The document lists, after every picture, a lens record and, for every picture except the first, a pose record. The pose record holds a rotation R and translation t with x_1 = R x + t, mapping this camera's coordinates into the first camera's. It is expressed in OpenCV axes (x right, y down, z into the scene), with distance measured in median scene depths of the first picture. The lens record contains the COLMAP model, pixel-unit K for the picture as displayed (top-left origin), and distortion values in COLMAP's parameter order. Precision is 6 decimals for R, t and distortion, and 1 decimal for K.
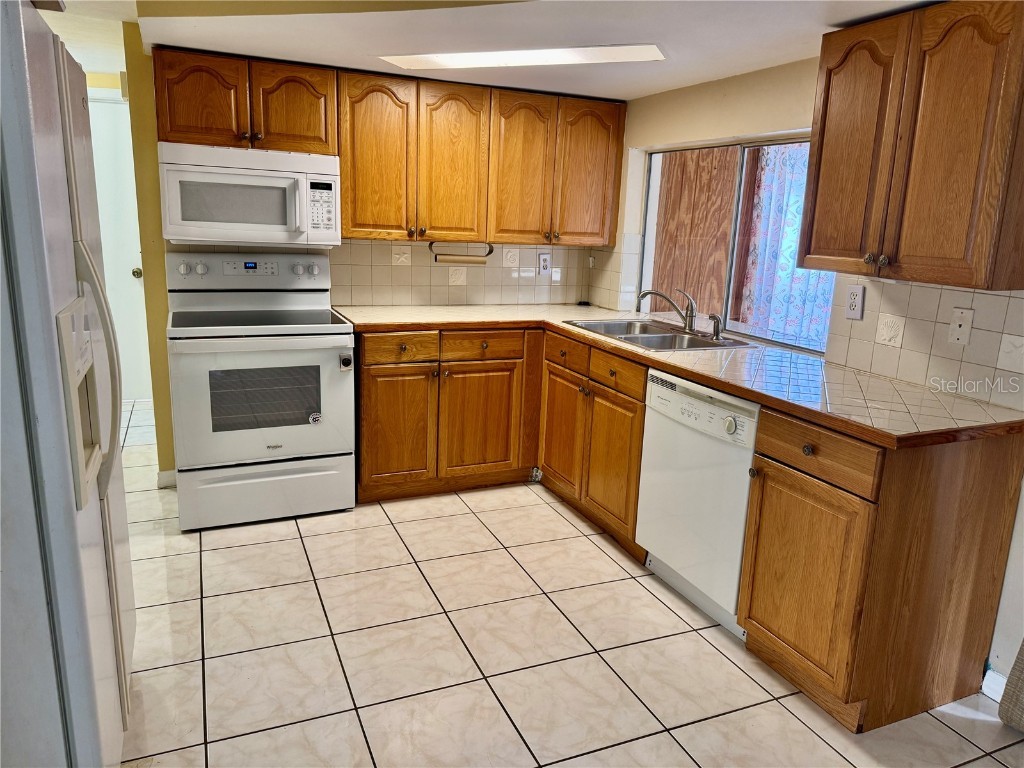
lens RADIAL K [[707.5, 0, 512.0], [0, 707.5, 384.0], [0, 0, 1]] dist [0.143874, -0.237005]
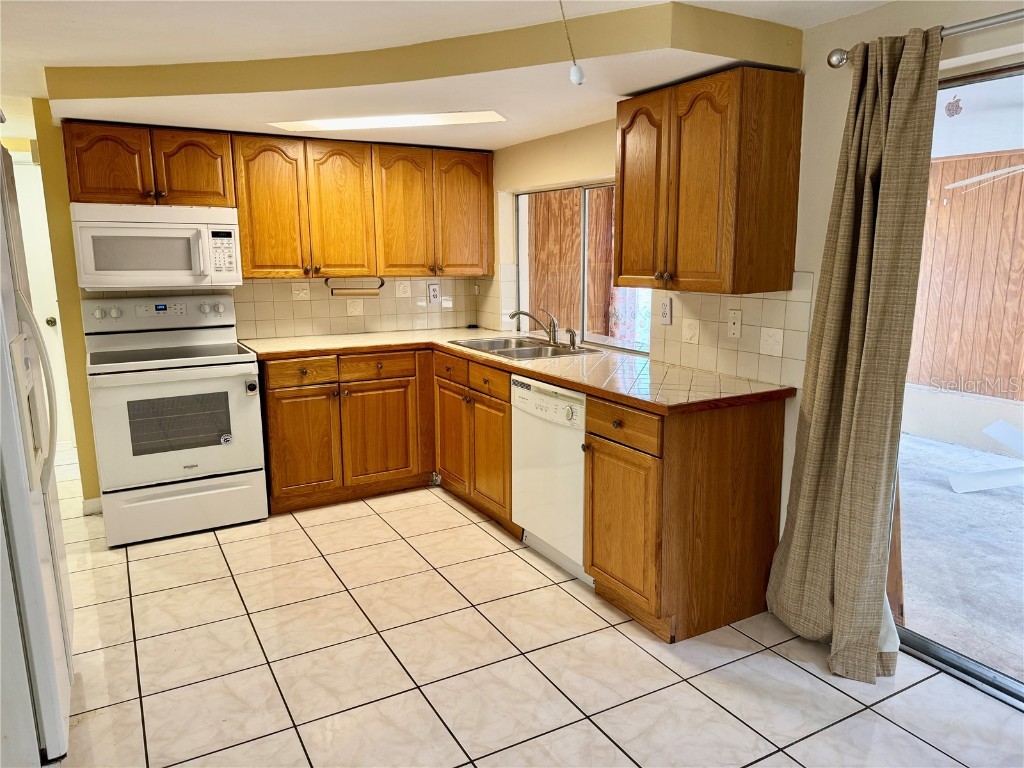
lens RADIAL K [[710.3, 0, 515.4], [0, 710.3, 393.0], [0, 0, 1]] dist [0.093029, -0.144544]
pose [[0.993184, -0.063761, 0.097570, 0.068115], [0.066813, 0.997363, -0.028331, 0.037475], [-0.095507, 0.034657, 0.994825, -0.164623]]
